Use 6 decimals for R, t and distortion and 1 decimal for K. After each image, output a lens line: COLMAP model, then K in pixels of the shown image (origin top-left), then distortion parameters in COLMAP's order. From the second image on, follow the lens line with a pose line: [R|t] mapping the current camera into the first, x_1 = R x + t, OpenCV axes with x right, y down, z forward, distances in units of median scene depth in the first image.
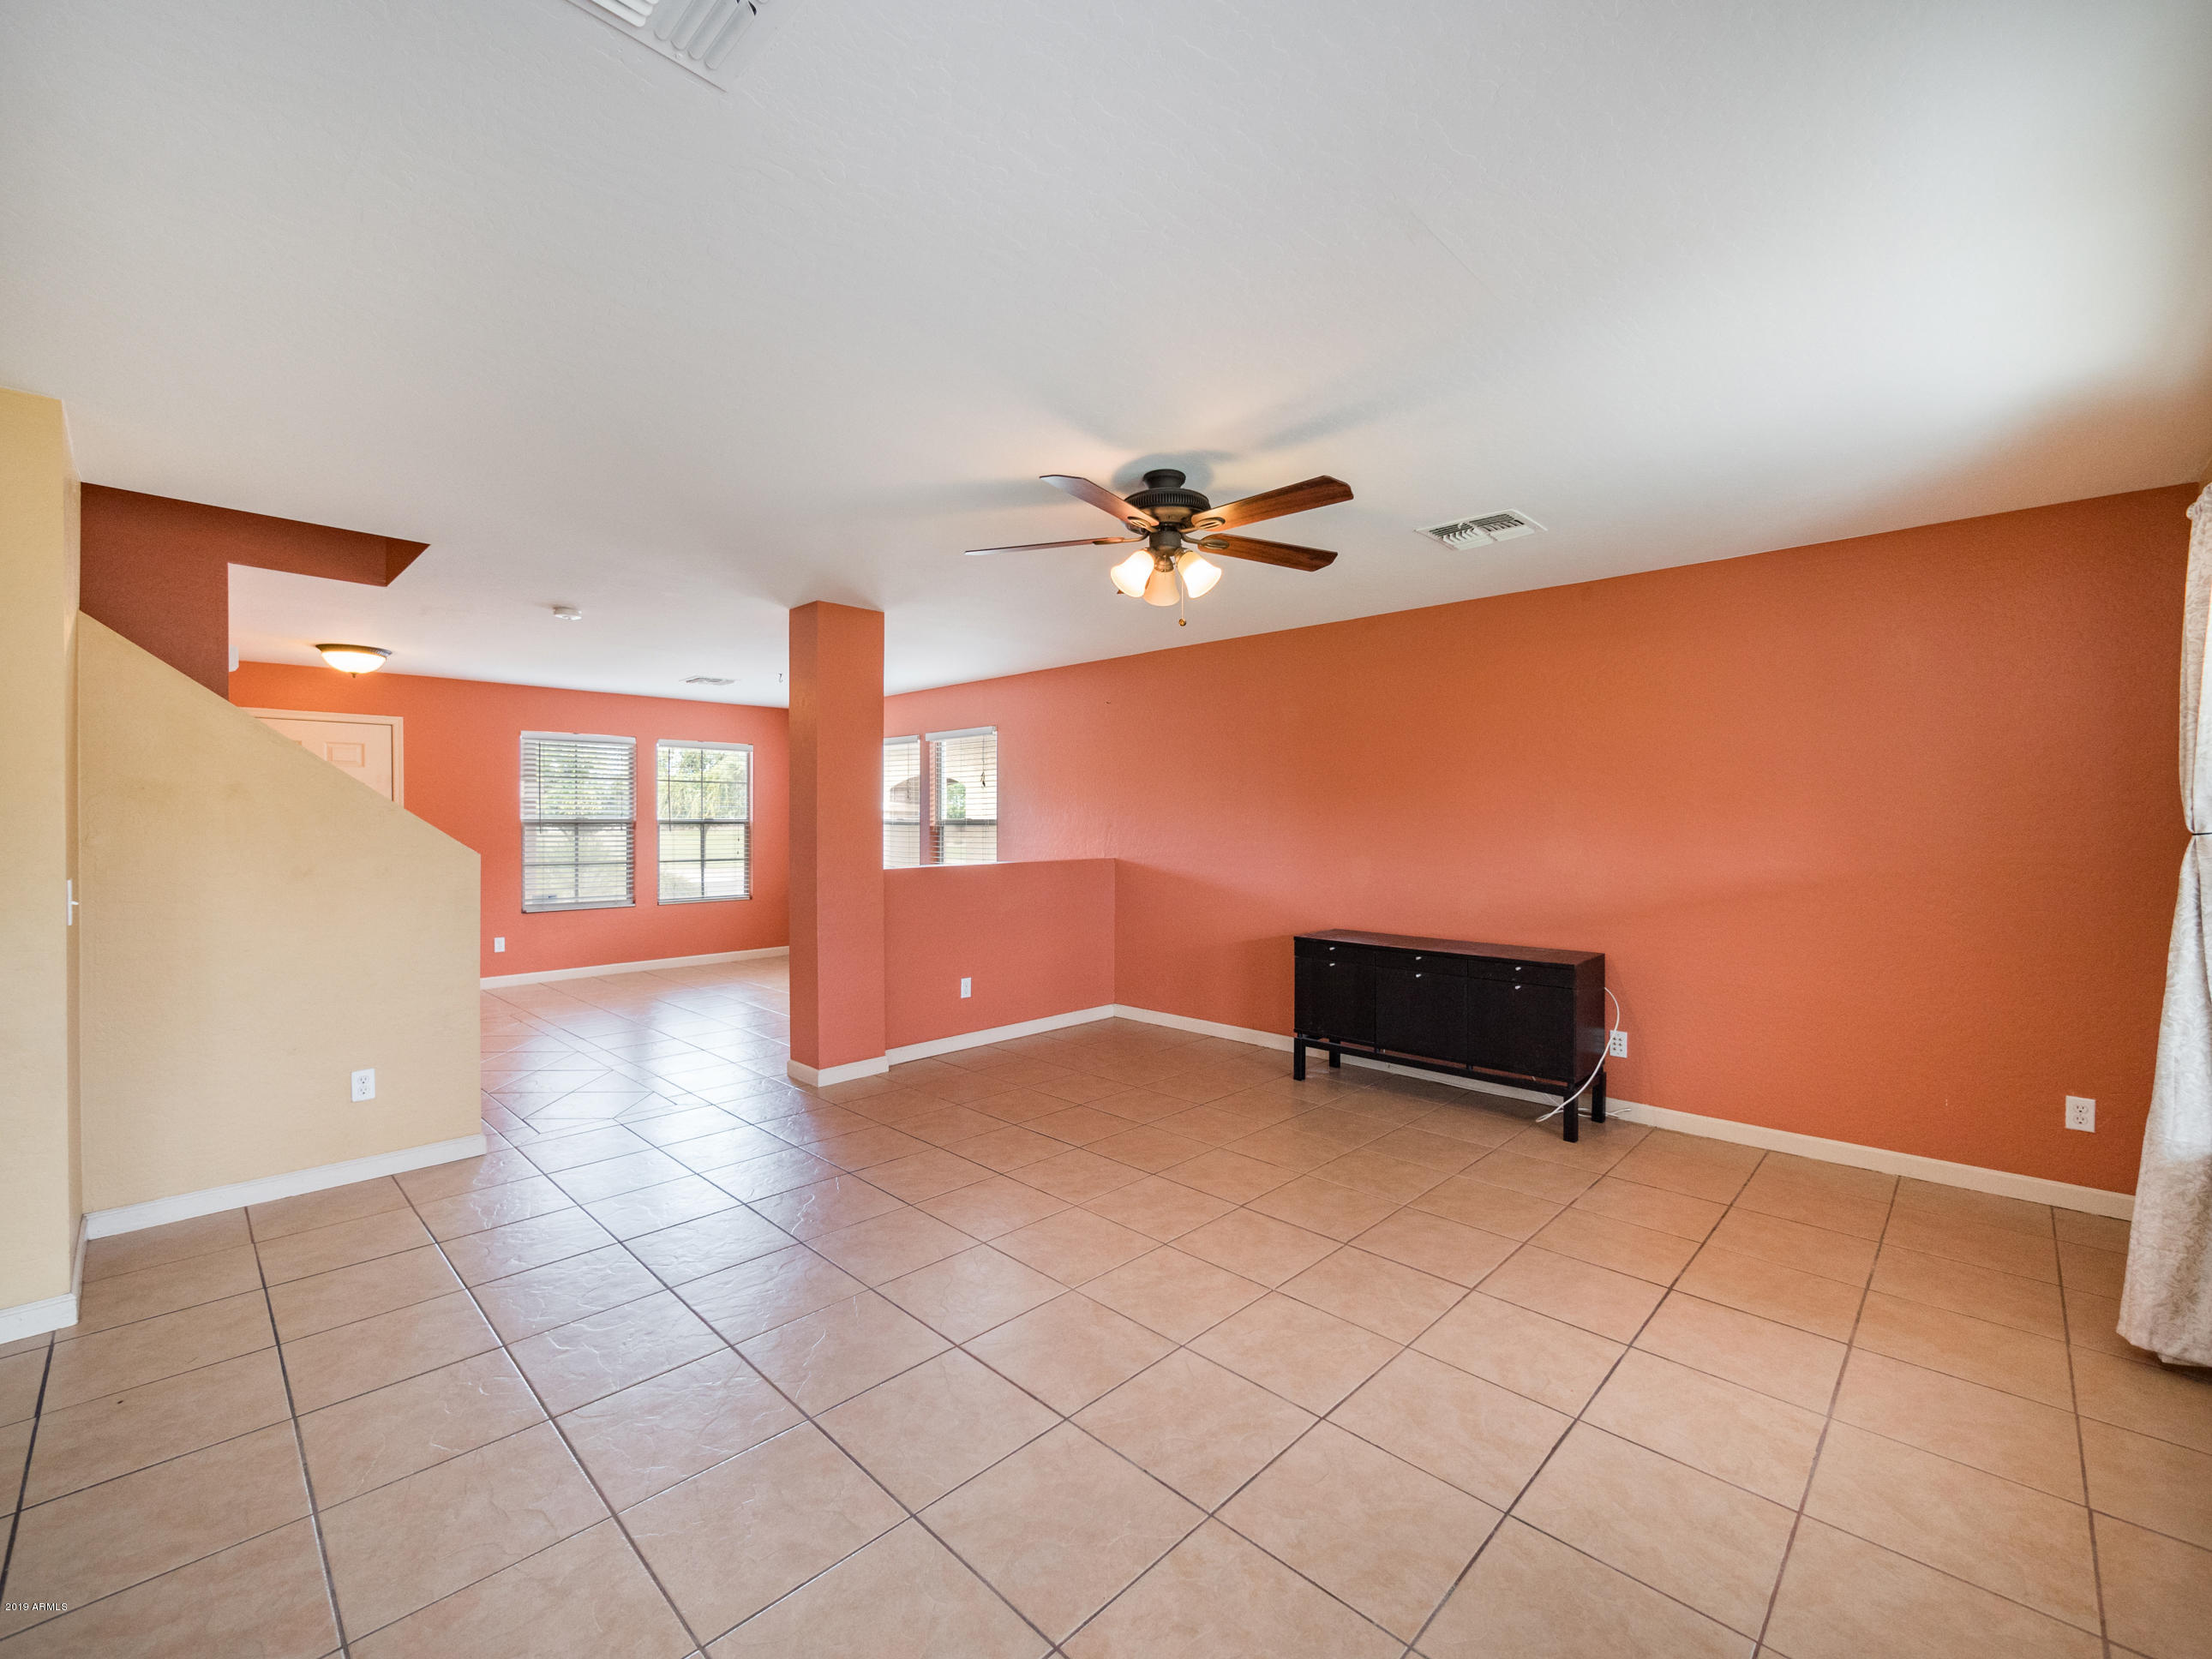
lens RADIAL K [[933.9, 0, 1099.1], [0, 933.9, 825.4], [0, 0, 1]] dist [-0.010853, 0.006919]
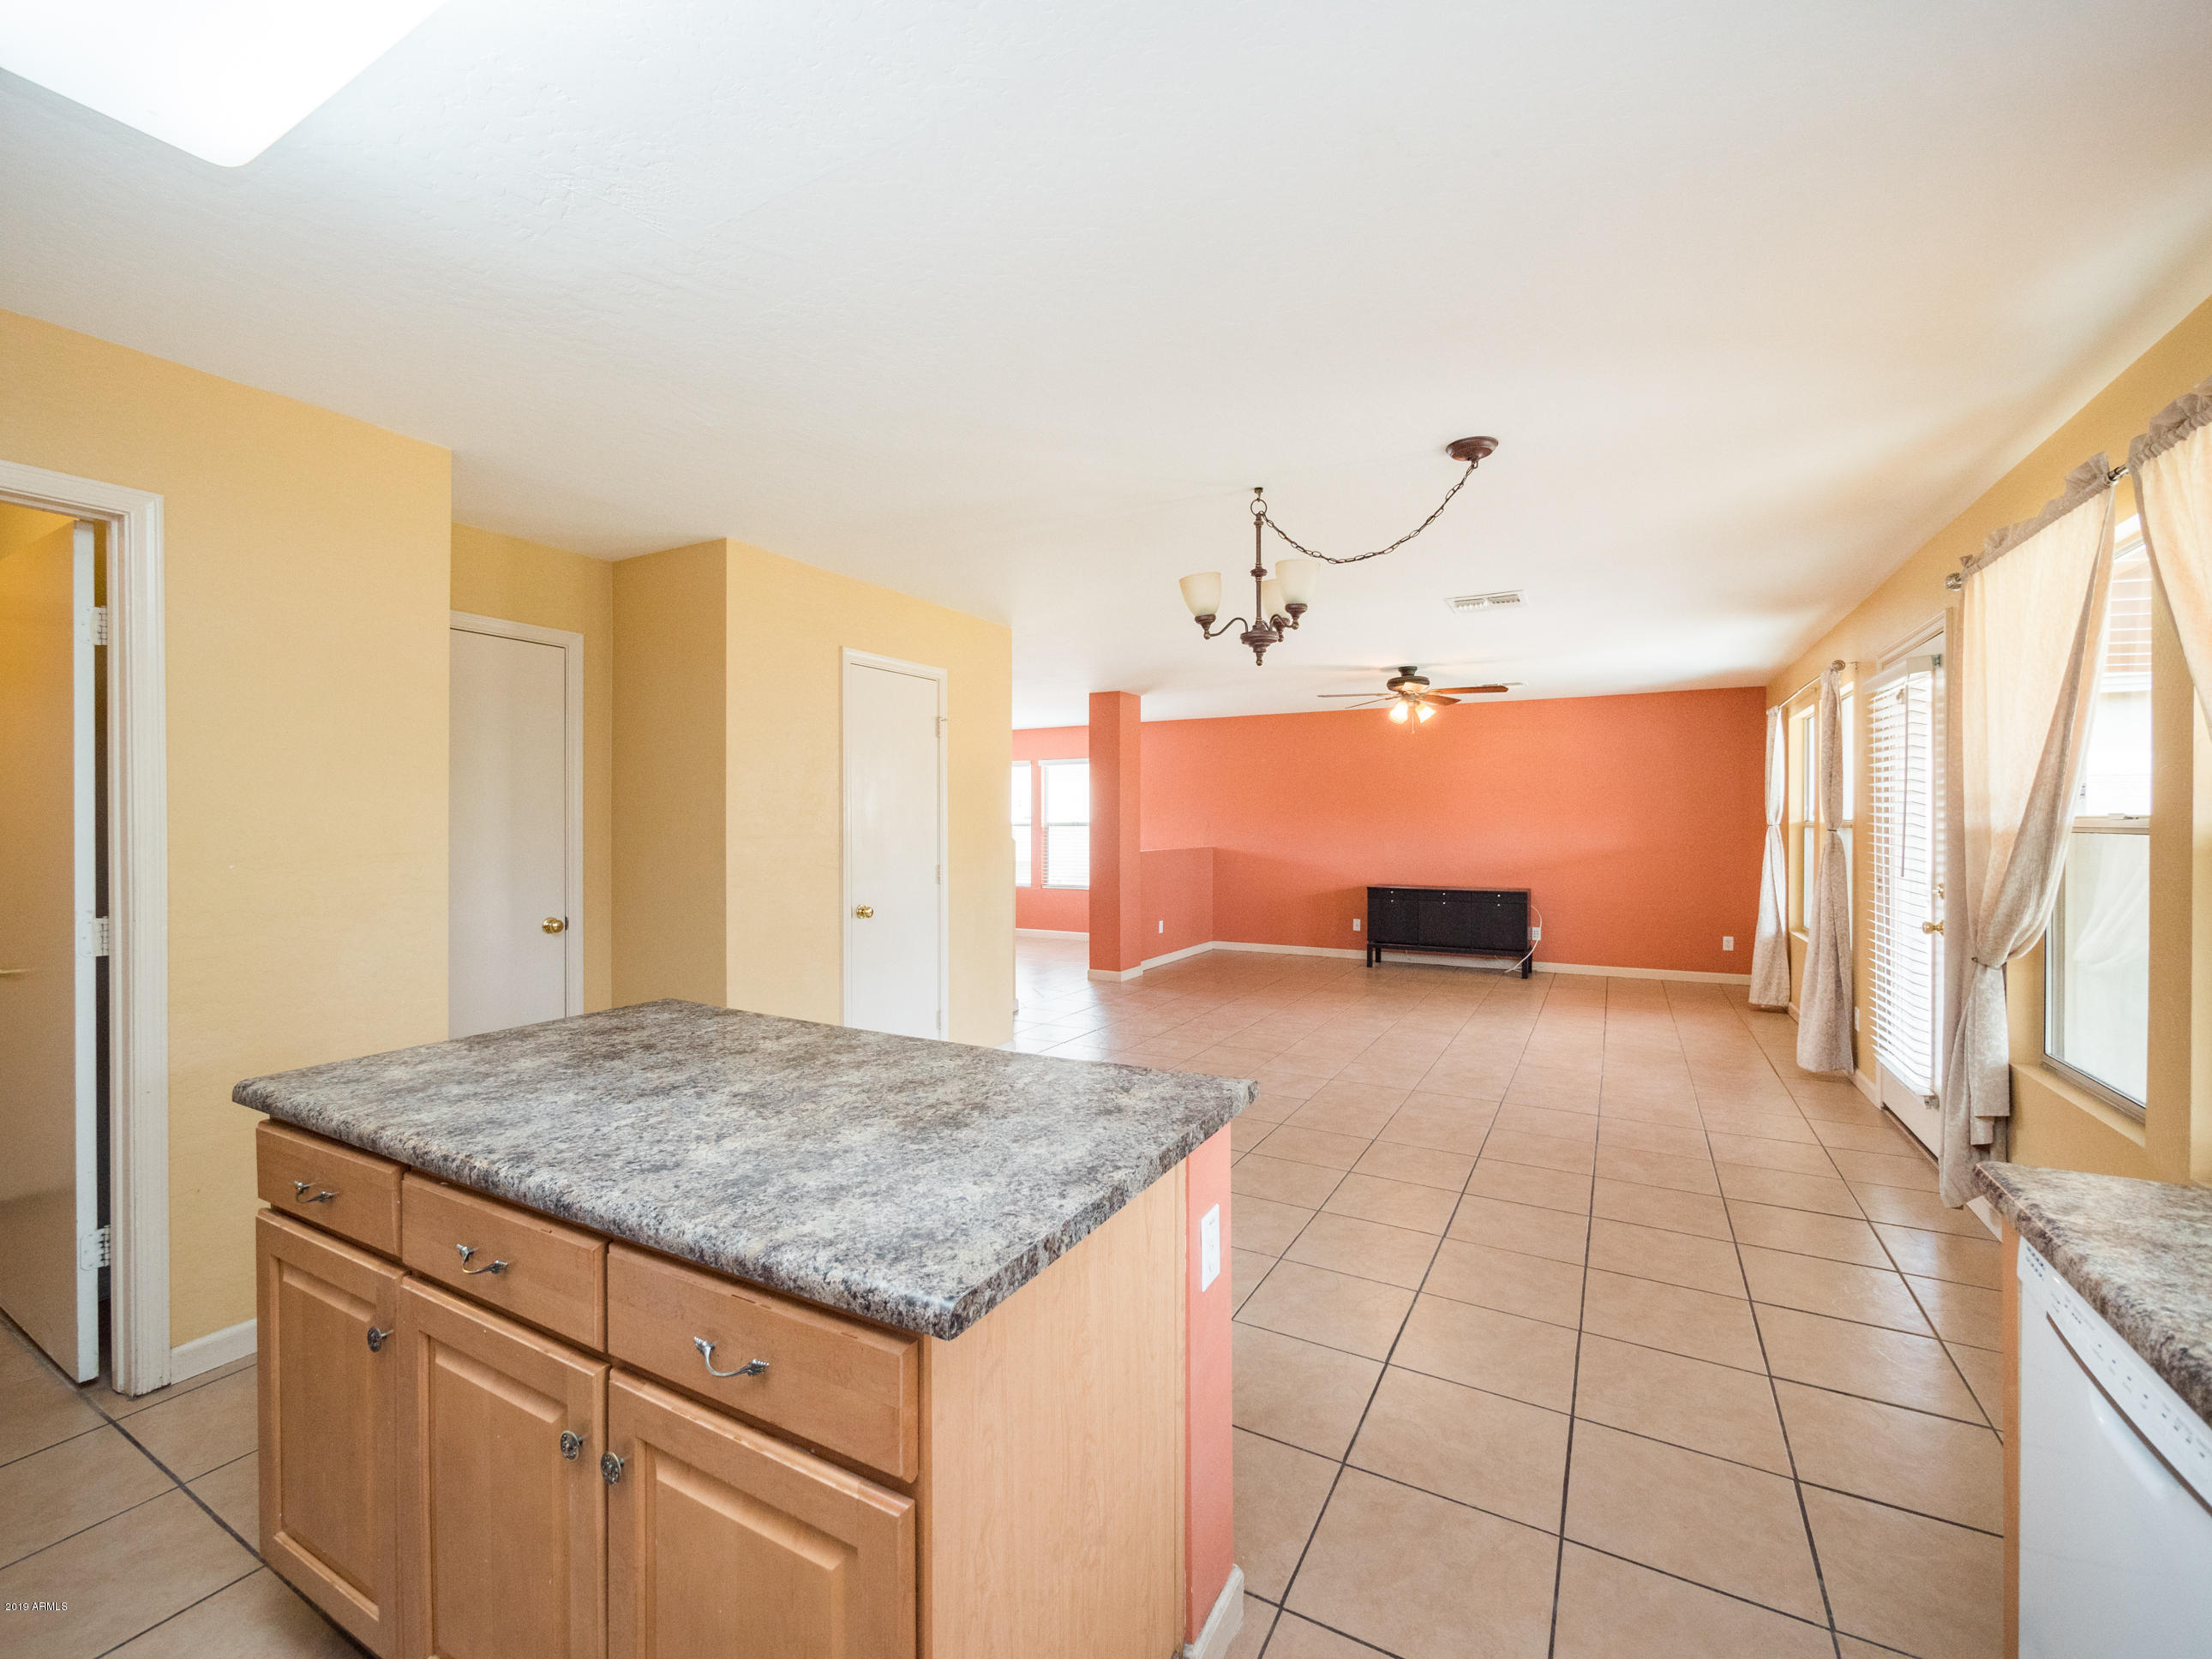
lens RADIAL K [[970.9, 0, 1089.4], [0, 970.9, 832.9], [0, 0, 1]] dist [0.006199, -0.004196]
pose [[0.968292, -0.008855, 0.249663, -0.754943], [0.007220, 0.999946, 0.007466, -0.000539], [-0.249715, -0.005426, 0.968304, -0.647863]]
